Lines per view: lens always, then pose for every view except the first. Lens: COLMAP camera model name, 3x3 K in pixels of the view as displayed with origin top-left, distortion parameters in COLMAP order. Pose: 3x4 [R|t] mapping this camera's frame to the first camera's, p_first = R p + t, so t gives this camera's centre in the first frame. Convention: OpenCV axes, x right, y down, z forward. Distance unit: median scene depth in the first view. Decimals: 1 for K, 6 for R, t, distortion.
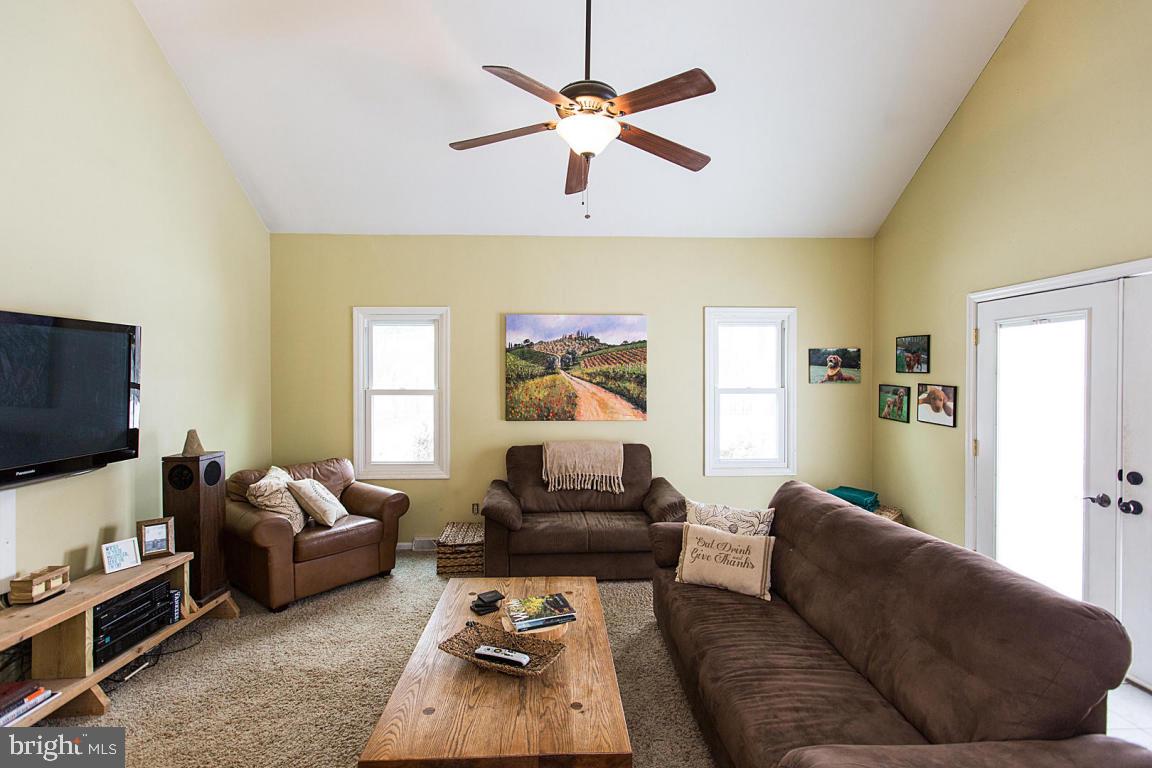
lens RADIAL K [[526.7, 0, 583.6], [0, 526.7, 383.1], [0, 0, 1]] dist [0.001296, -0.000257]
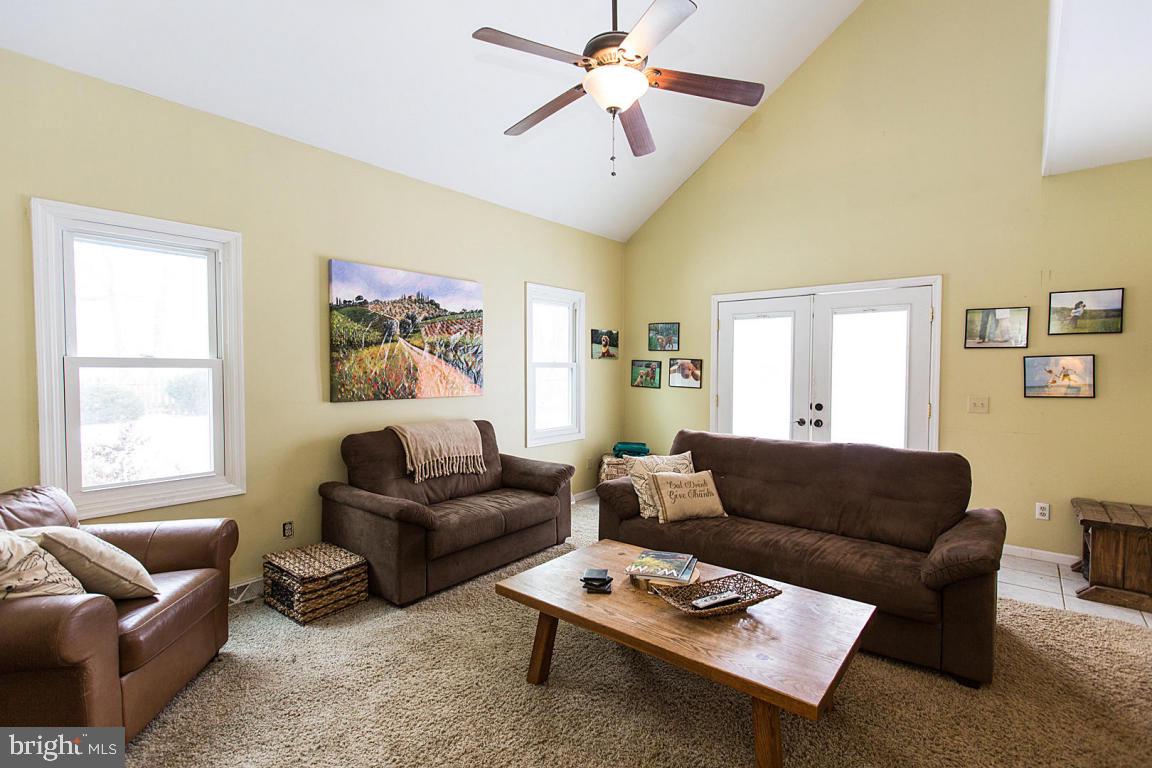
lens RADIAL K [[526.7, 0, 609.3], [0, 526.7, 388.6], [0, 0, 1]] dist [0.001296, -0.000257]
pose [[0.650265, -0.029156, 0.759147, -0.502029], [0.009182, 0.999492, 0.030522, 0.036121], [-0.759652, -0.012877, 0.650203, 0.240643]]
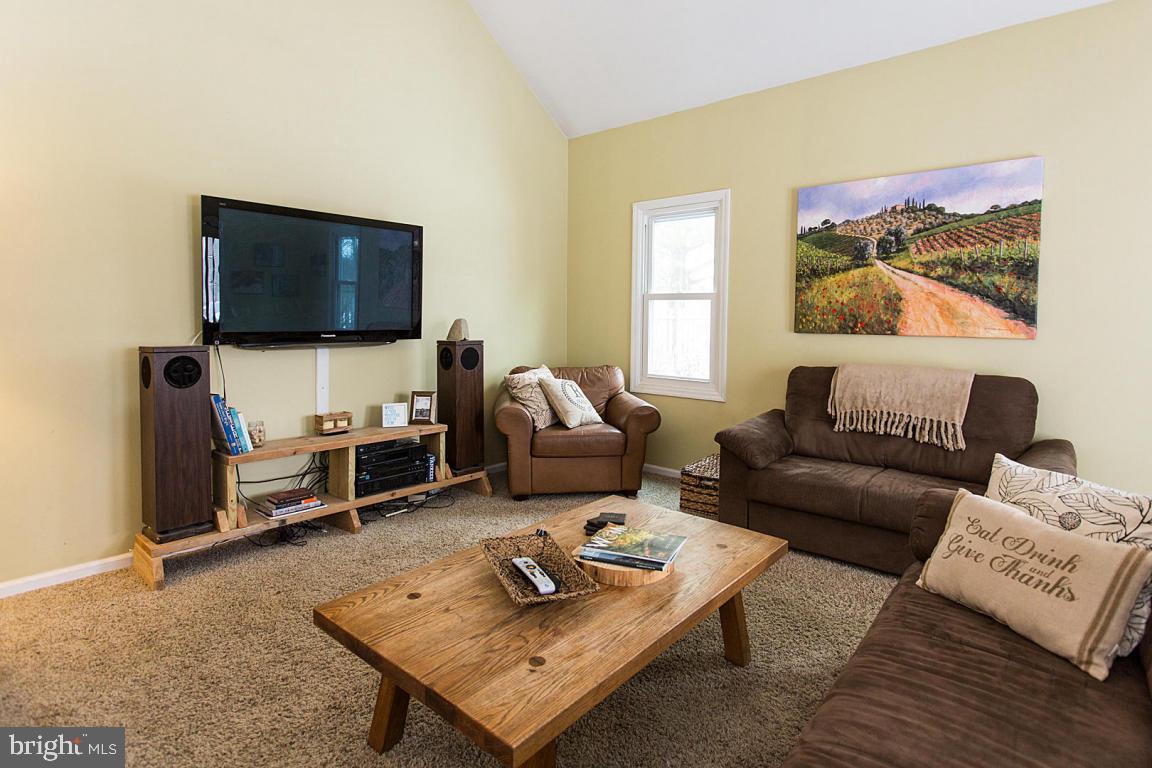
lens RADIAL K [[591.8, 0, 584.1], [0, 591.8, 346.5], [0, 0, 1]] dist [0.005841, -0.000482]
pose [[0.728771, 0.039487, -0.683618, 0.229630], [-0.019066, 0.999119, 0.037387, 0.071826], [0.684492, -0.014213, 0.728882, 0.203152]]
